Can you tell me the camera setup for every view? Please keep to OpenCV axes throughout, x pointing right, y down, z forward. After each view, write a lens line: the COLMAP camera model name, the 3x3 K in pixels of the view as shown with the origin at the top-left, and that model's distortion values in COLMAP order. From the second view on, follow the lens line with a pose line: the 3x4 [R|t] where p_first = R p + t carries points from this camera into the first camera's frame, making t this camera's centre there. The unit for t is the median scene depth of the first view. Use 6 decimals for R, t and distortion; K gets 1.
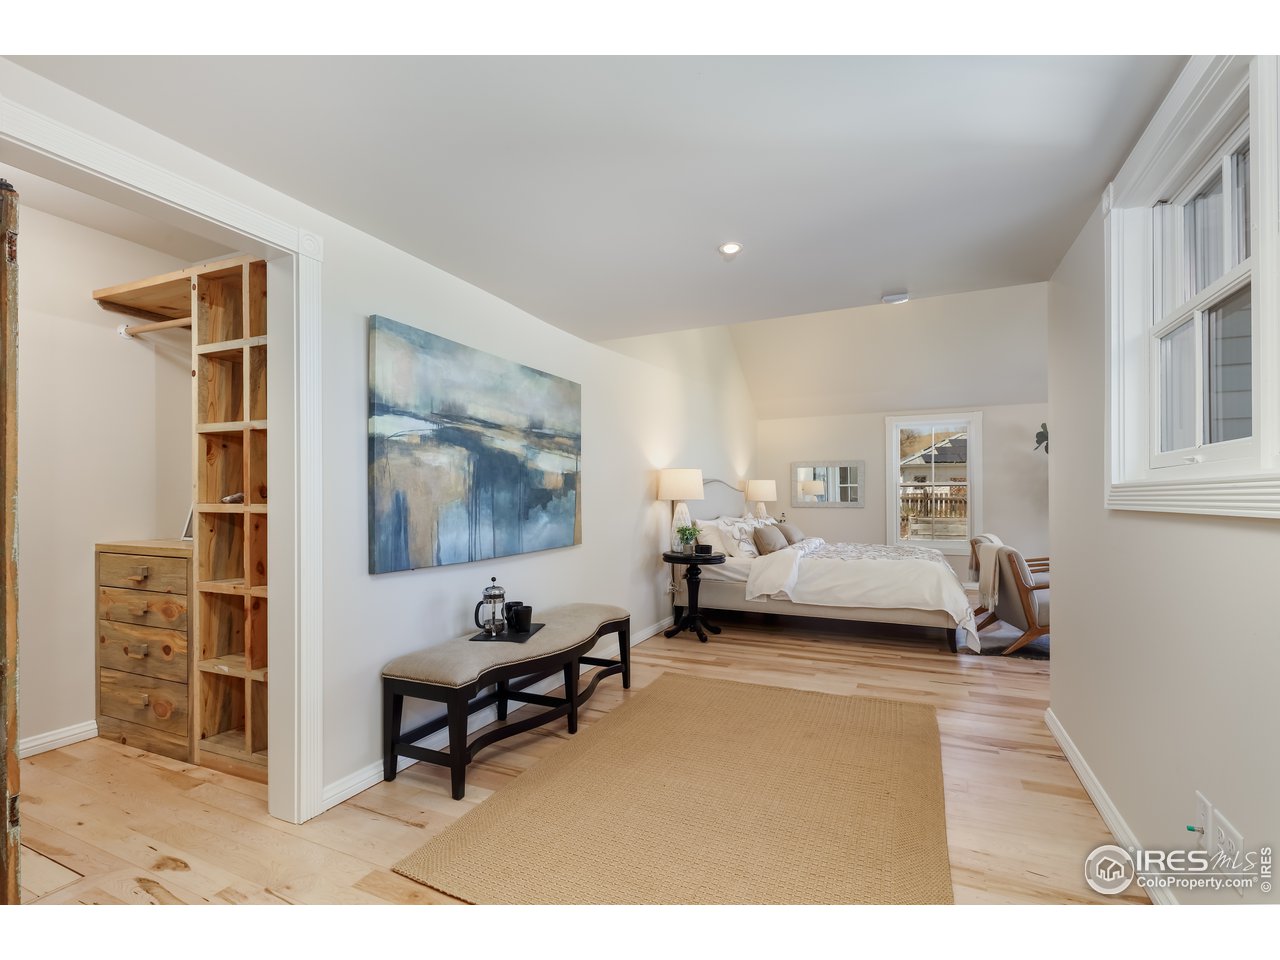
lens RADIAL K [[605.8, 0, 636.8], [0, 605.8, 501.9], [0, 0, 1]] dist [0.001747, 0.000250]
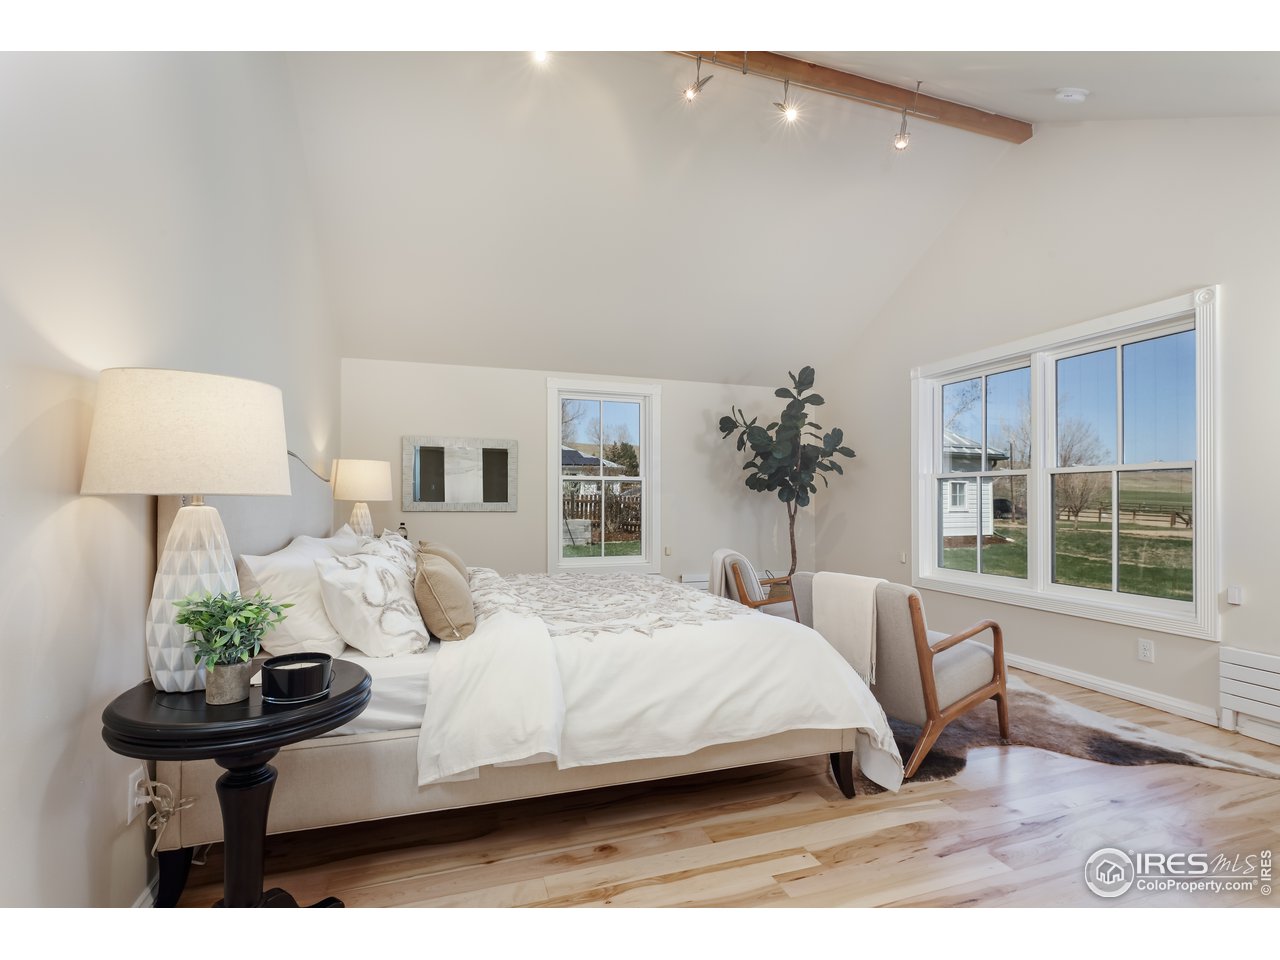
lens RADIAL K [[605.8, 0, 636.8], [0, 605.8, 501.9], [0, 0, 1]] dist [0.001747, 0.000250]
pose [[0.737066, 0.005003, 0.675802, 0.035727], [-0.004756, 0.999986, -0.002215, -0.000481], [-0.675804, -0.001581, 0.737080, 0.666367]]
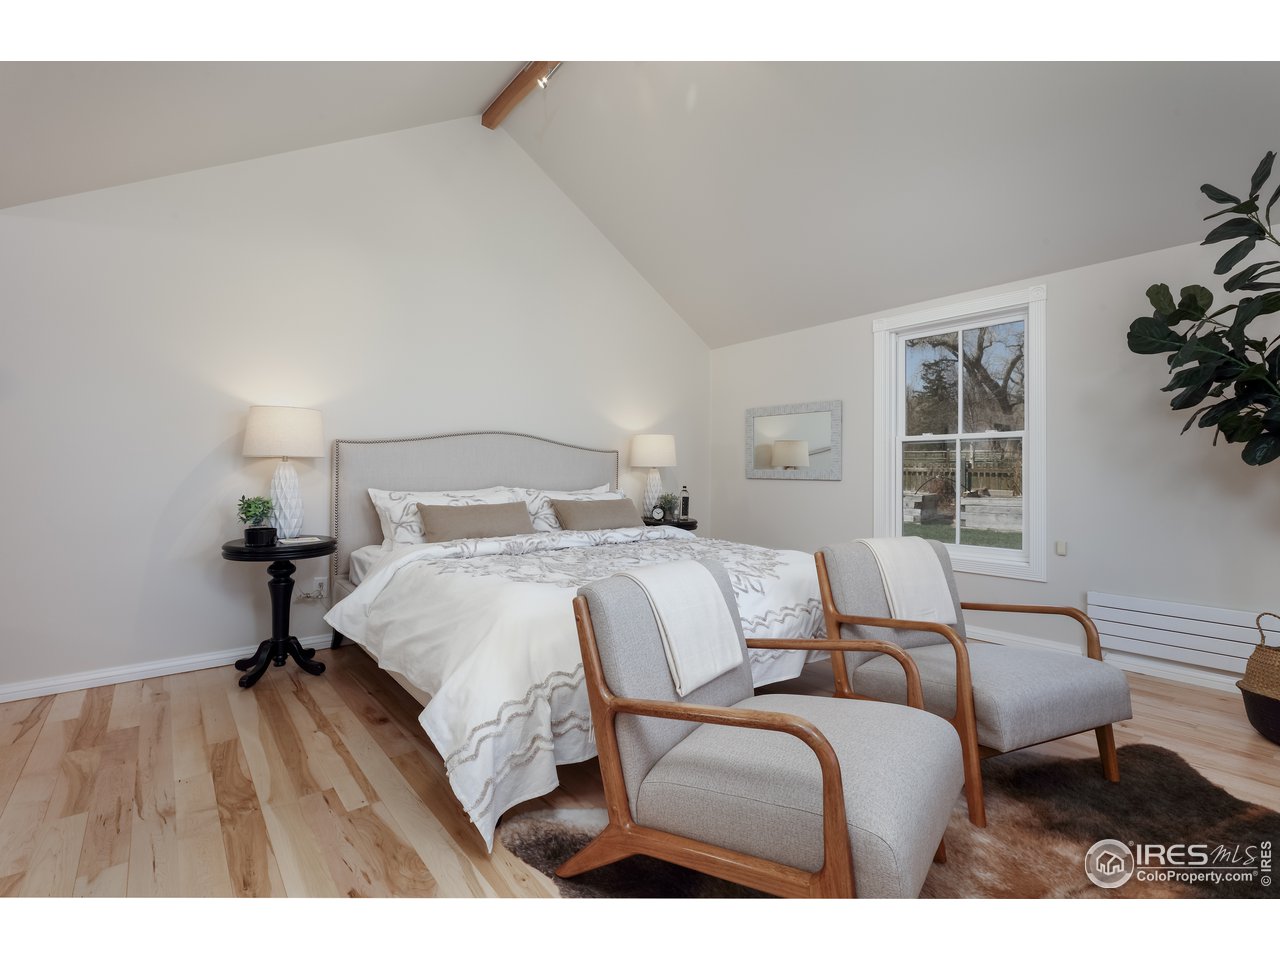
lens RADIAL K [[595.5, 0, 664.0], [0, 595.5, 484.7], [0, 0, 1]] dist [-0.001049, -0.000308]
pose [[0.902514, 0.015970, -0.430365, 0.709545], [-0.013297, 0.999869, 0.009218, 0.016173], [0.430456, -0.002597, 0.902608, 0.618180]]
